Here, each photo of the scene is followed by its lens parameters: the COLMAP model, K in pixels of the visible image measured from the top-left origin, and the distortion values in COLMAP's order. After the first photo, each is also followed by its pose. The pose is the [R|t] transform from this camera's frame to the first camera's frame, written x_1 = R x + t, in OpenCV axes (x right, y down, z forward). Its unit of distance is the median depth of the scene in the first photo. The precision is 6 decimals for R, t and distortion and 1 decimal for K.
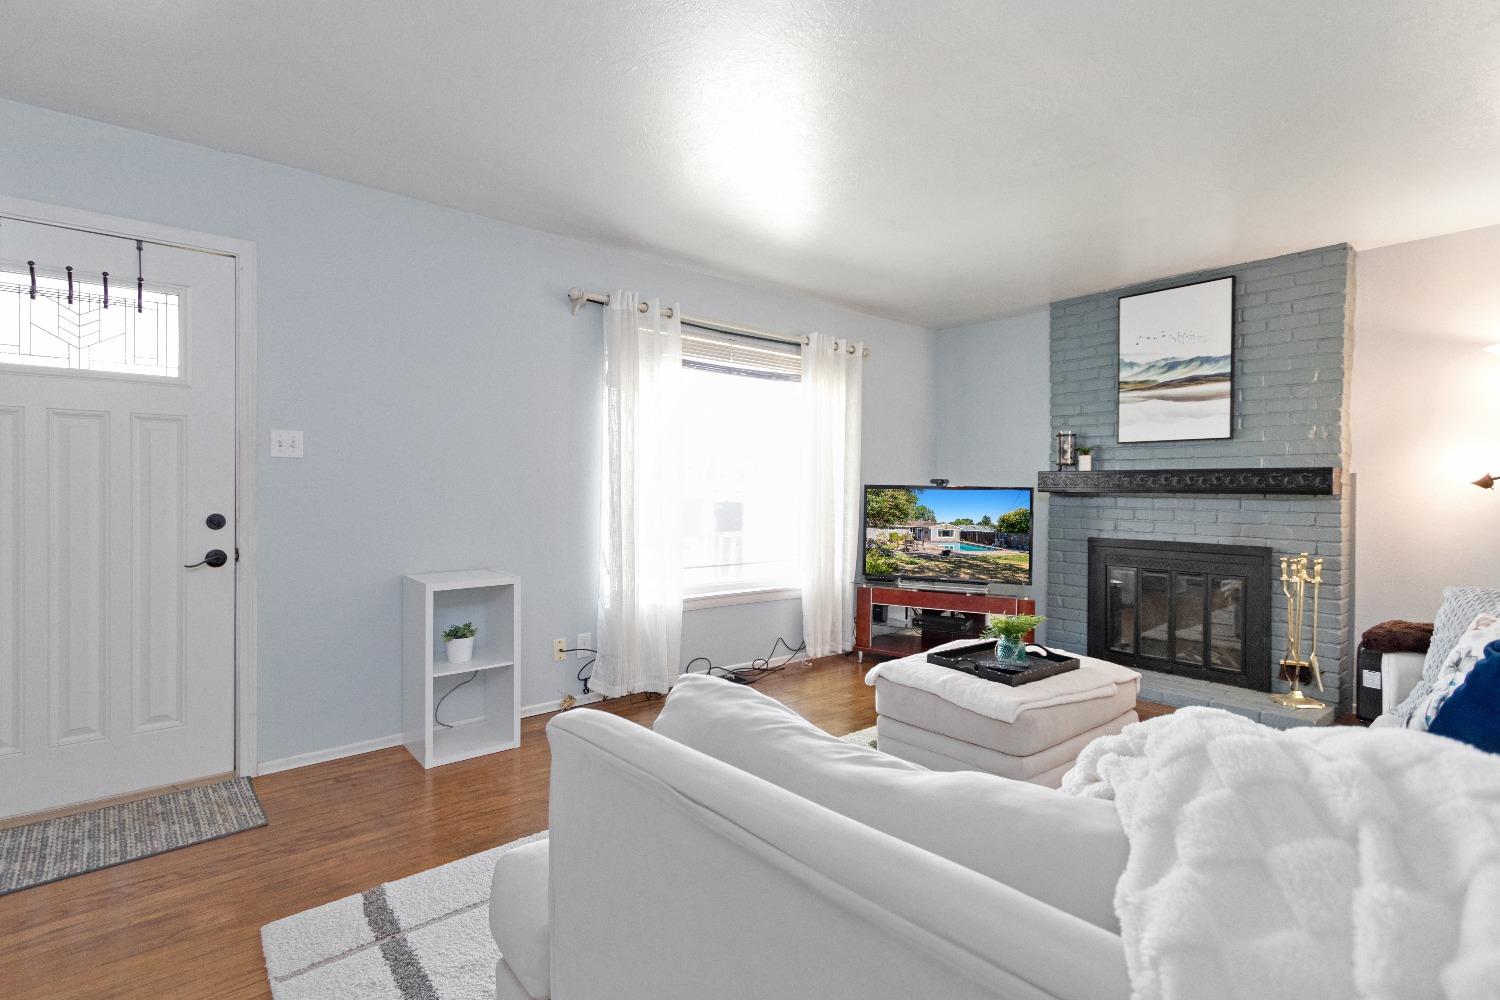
lens RADIAL K [[708.3, 0, 740.1], [0, 708.3, 500.2], [0, 0, 1]] dist [0.001474, -0.000321]
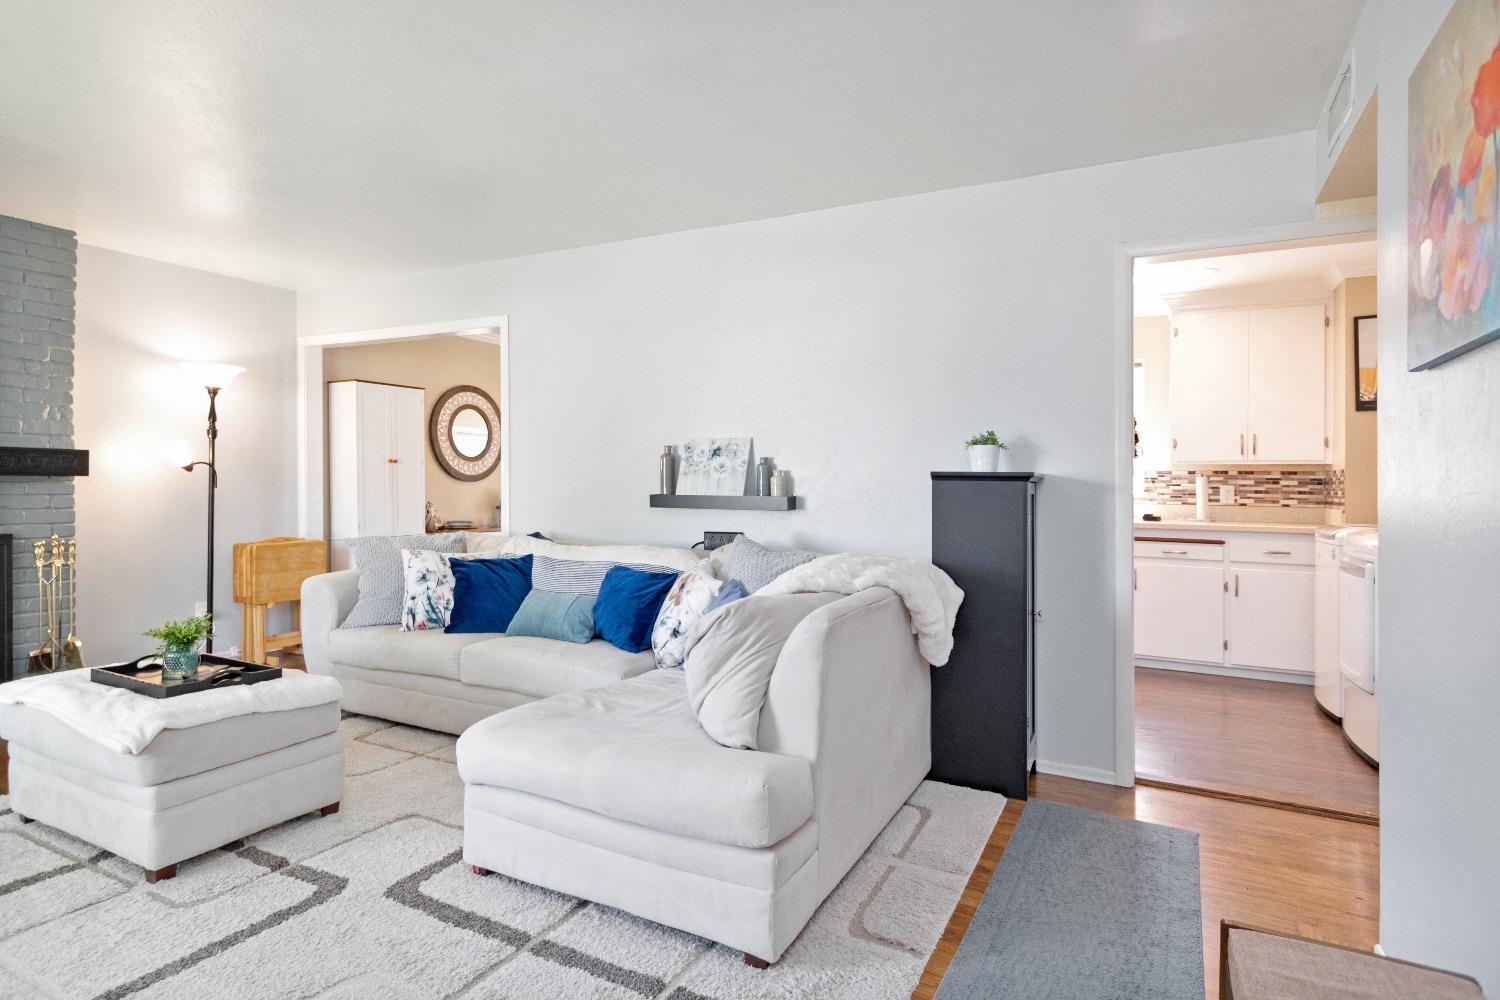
lens RADIAL K [[807.6, 0, 736.8], [0, 807.6, 489.5], [0, 0, 1]] dist [0.006030, -0.002956]
pose [[-0.376421, -0.021310, 0.926204, -0.591166], [0.000247, 0.999733, 0.023102, -0.015078], [-0.926449, 0.008924, -0.376315, 0.542492]]
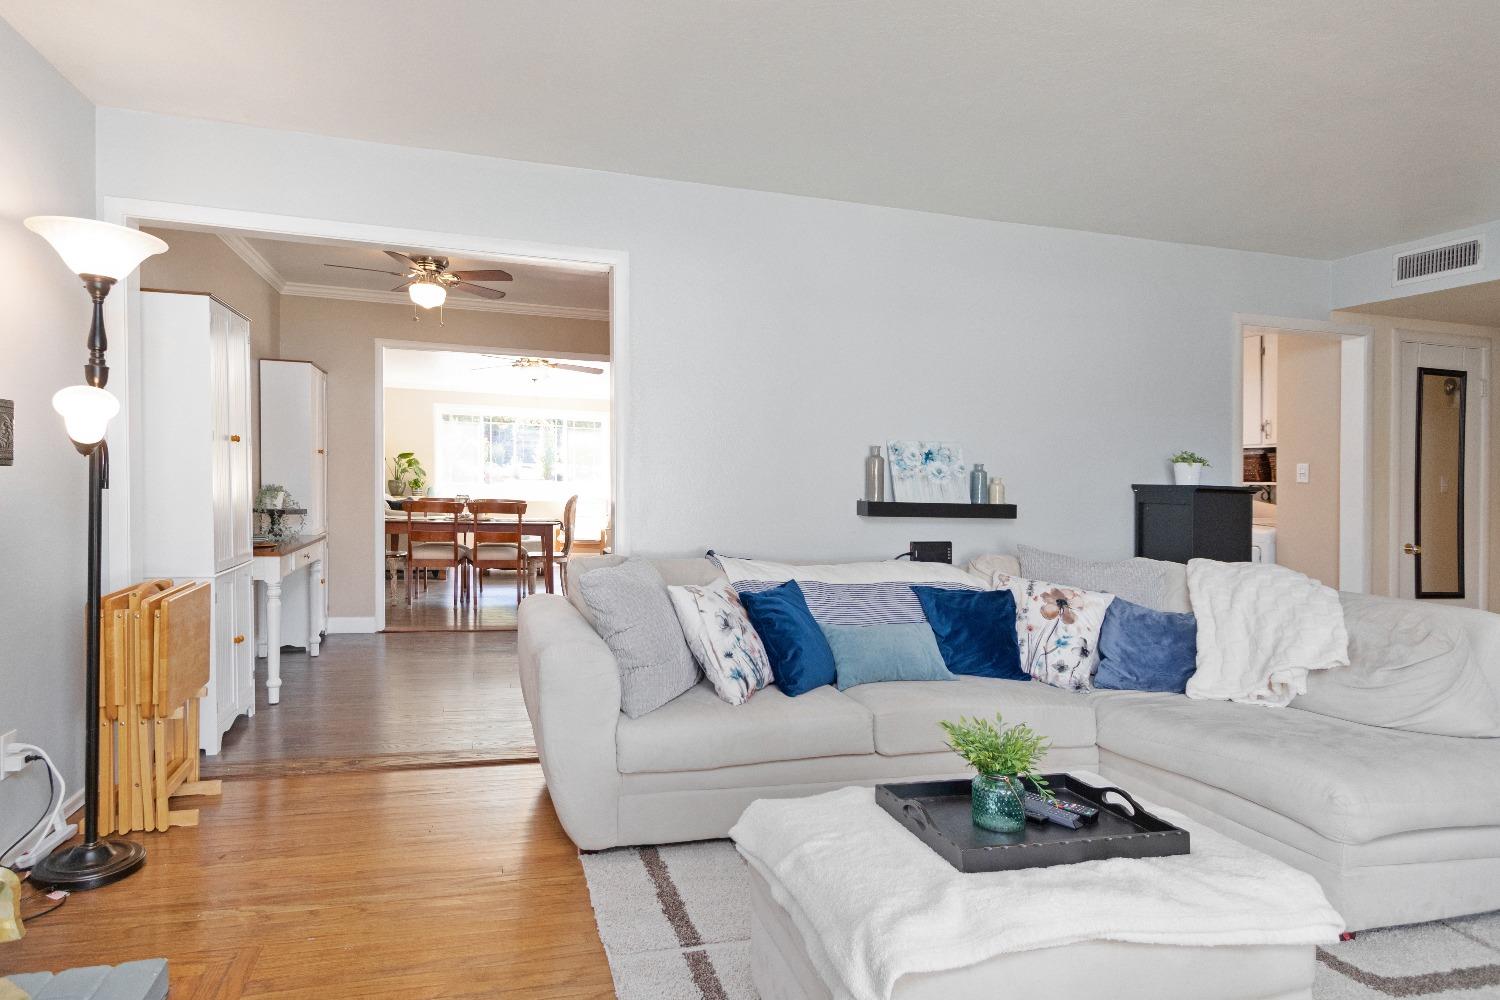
lens RADIAL K [[807.6, 0, 762.5], [0, 807.6, 488.4], [0, 0, 1]] dist [0.006030, -0.002956]
pose [[-0.902783, -0.040416, 0.428194, 0.131446], [-0.031693, 0.999120, 0.027483, -0.020687], [-0.428927, 0.011240, -0.903269, 1.122424]]
